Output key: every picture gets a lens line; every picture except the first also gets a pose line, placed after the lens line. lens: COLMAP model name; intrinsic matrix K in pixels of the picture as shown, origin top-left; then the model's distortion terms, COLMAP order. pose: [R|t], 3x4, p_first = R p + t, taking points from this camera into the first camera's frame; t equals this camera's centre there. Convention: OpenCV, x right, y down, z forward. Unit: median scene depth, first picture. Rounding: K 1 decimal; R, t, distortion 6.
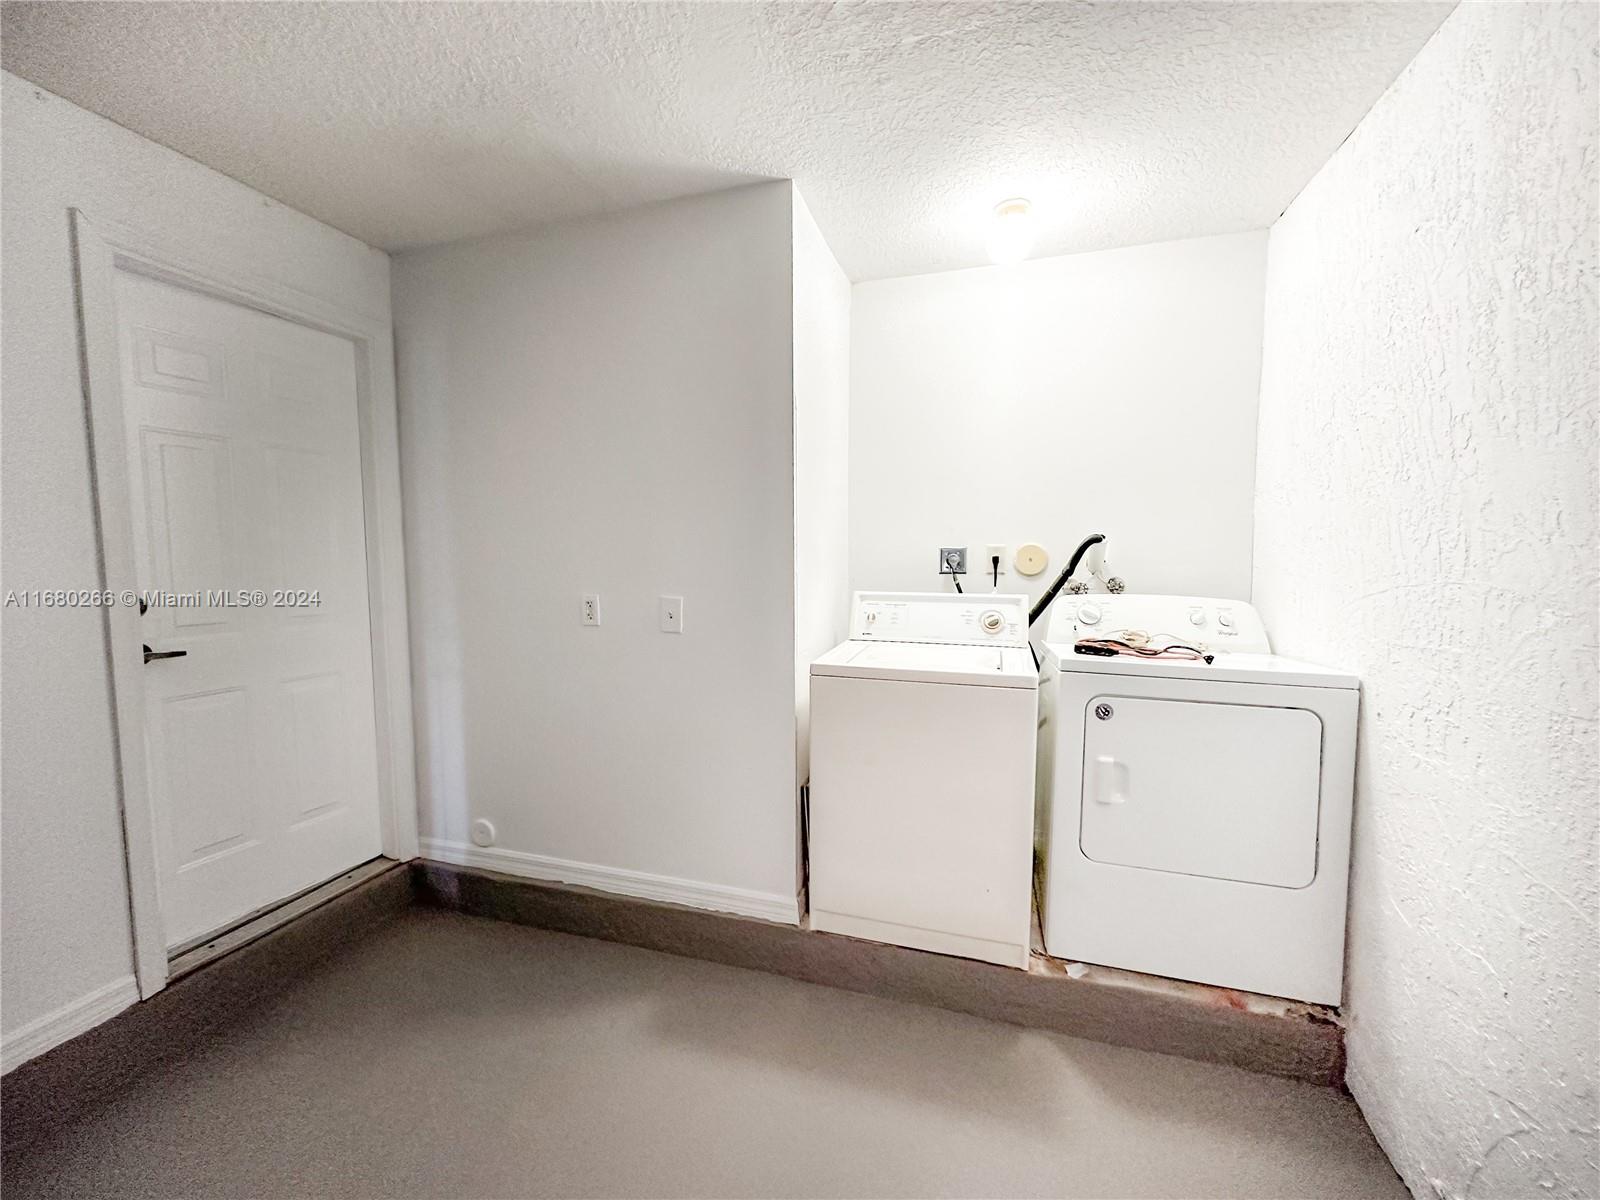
lens RADIAL K [[631.8, 0, 799.9], [0, 631.8, 601.3], [0, 0, 1]] dist [-0.003817, -0.000061]
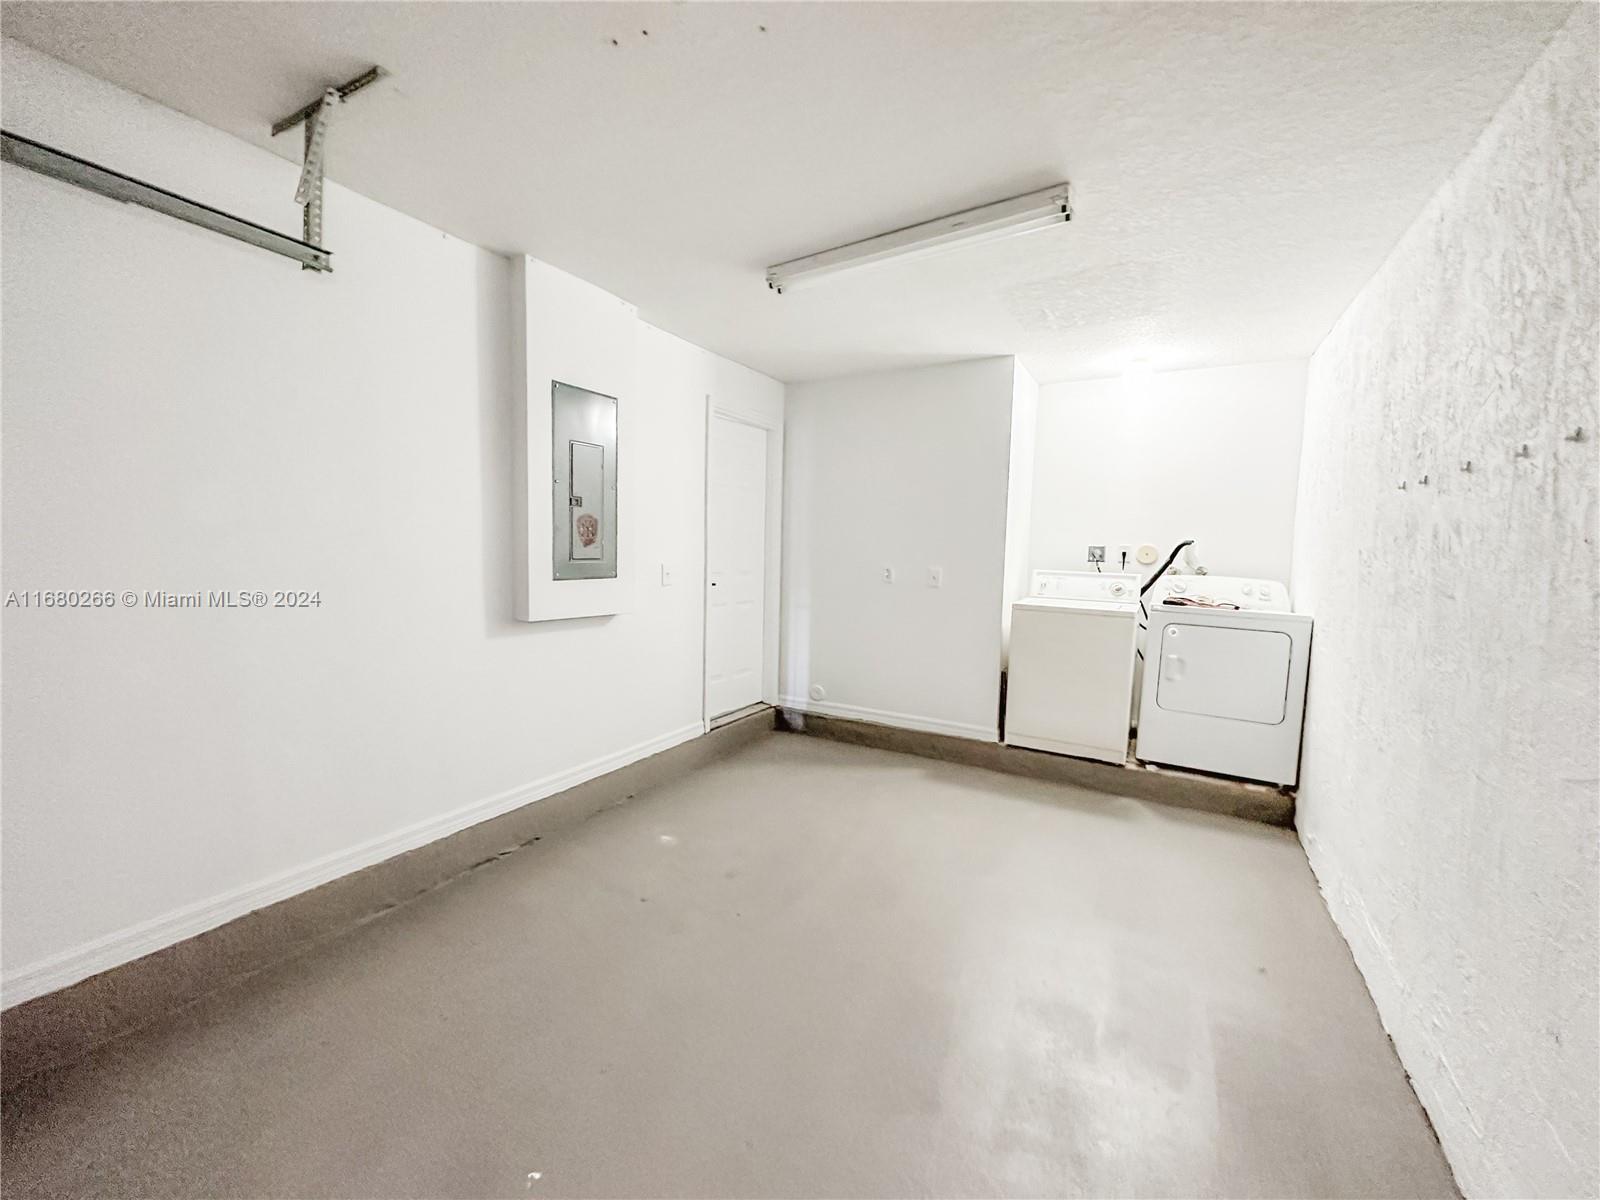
lens RADIAL K [[631.8, 0, 802.9], [0, 631.8, 598.8], [0, 0, 1]] dist [-0.003817, -0.000061]
pose [[0.976523, 0.044141, -0.210844, -0.174680], [-0.041909, 0.999008, 0.015046, 0.069104], [0.211299, -0.005856, 0.977404, -0.879077]]
